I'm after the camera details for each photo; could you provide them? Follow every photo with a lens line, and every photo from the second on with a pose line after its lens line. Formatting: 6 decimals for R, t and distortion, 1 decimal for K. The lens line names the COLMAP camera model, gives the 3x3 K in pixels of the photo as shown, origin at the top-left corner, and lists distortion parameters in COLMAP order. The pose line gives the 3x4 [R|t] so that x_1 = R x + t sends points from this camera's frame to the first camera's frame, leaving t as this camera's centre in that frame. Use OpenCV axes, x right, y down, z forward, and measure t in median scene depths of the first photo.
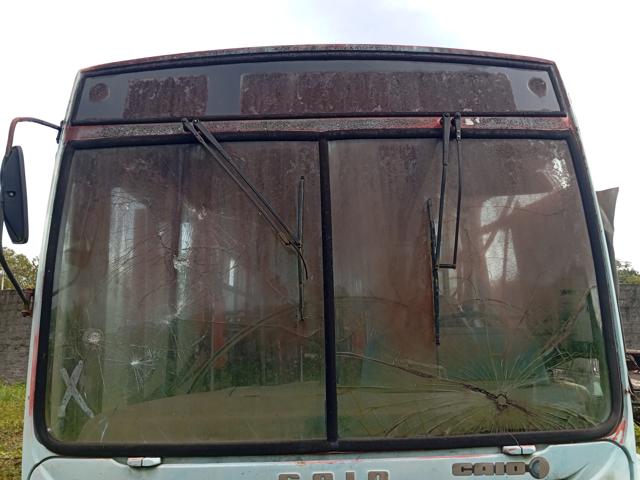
lens RADIAL K [[473.1, 0, 320.0], [0, 473.1, 240.0], [0, 0, 1]] dist [0.026139, -0.001218]
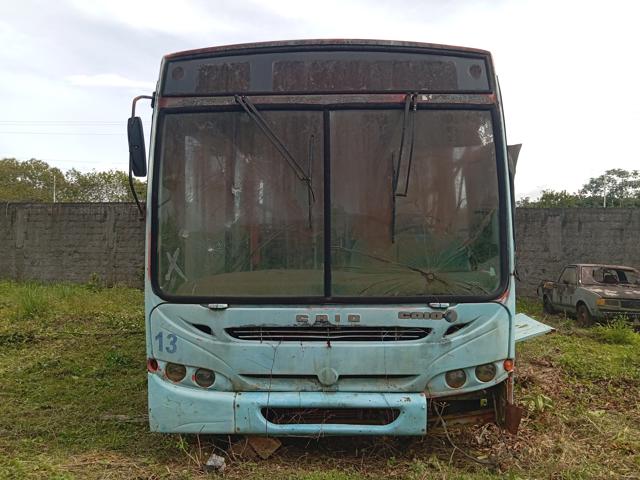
lens RADIAL K [[473.1, 0, 320.0], [0, 473.1, 240.0], [0, 0, 1]] dist [0.026139, -0.001218]
pose [[0.998450, 0.022120, -0.051079, 0.072306], [-0.013033, 0.985044, 0.171812, -0.060942], [0.054116, -0.170880, 0.983805, -0.565451]]
